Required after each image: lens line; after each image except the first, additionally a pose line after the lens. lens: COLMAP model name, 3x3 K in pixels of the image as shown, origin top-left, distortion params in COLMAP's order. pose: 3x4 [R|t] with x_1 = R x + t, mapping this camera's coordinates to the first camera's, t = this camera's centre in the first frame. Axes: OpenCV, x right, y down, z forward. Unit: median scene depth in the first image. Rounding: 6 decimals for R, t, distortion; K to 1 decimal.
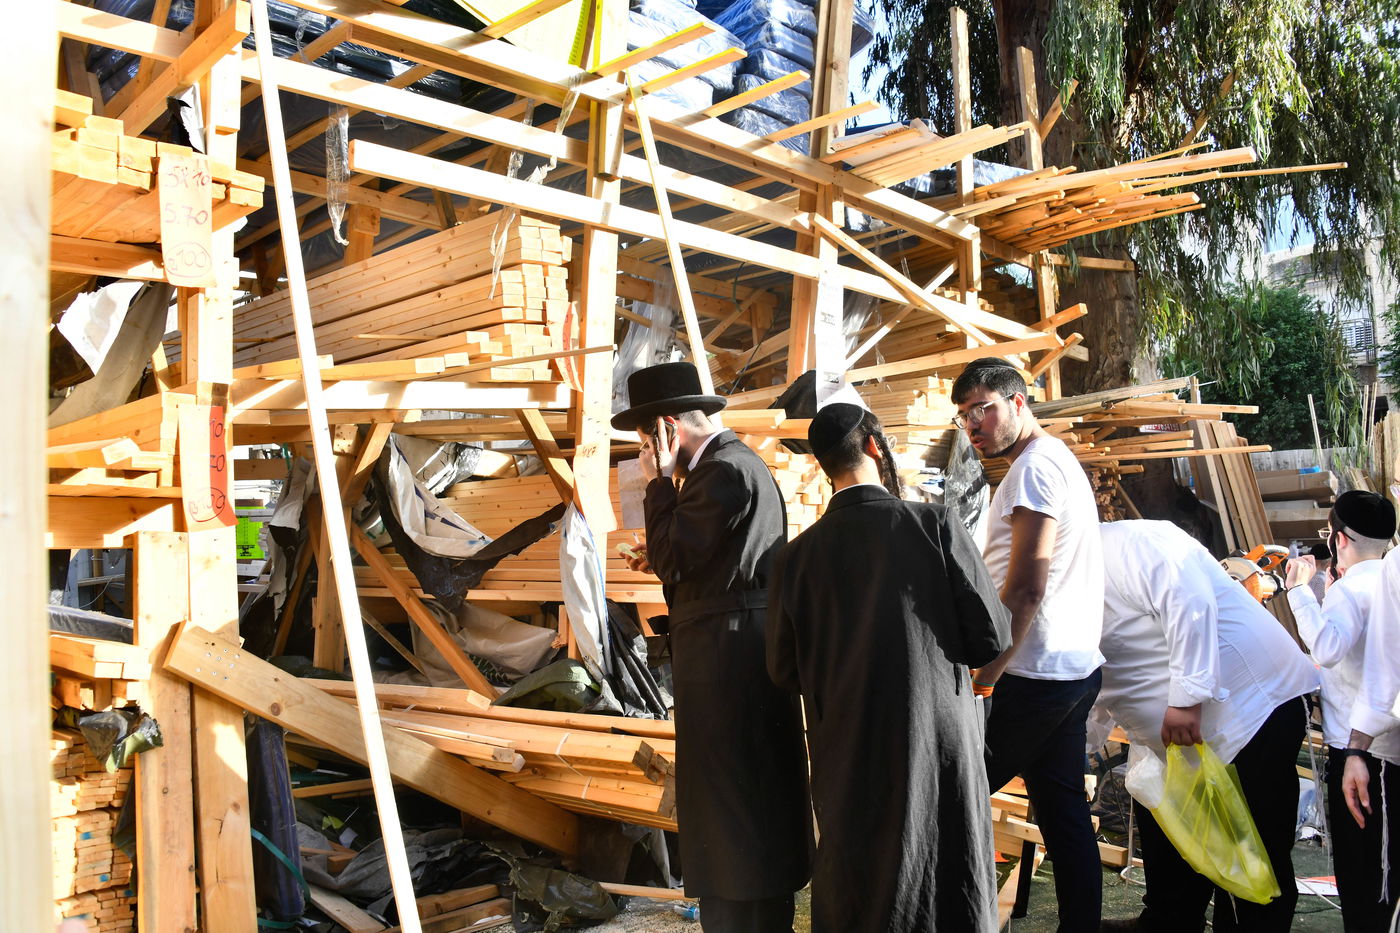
lens RADIAL K [[1129.8, 0, 699.8], [0, 1129.8, 467.7], [0, 0, 1]] dist [-0.080332, 0.002639]
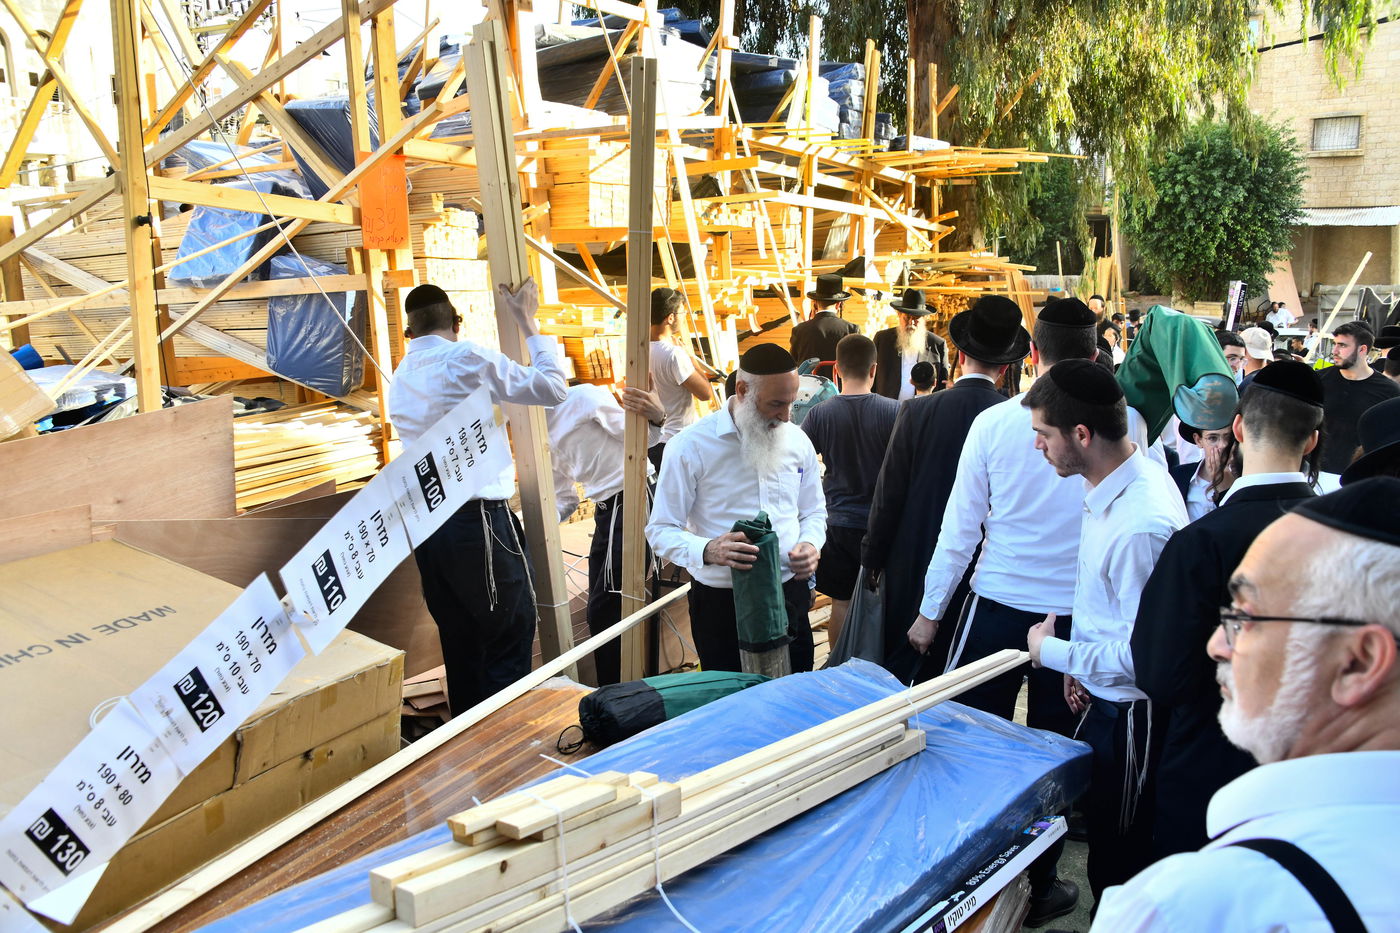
lens RADIAL K [[1129.8, 0, 699.4], [0, 1129.8, 465.5], [0, 0, 1]] dist [-0.080332, 0.002639]
pose [[0.977738, -0.014521, 0.209328, -0.569623], [-0.026952, 0.980648, 0.193914, -0.084651], [-0.208093, -0.195238, 0.958425, -0.969400]]
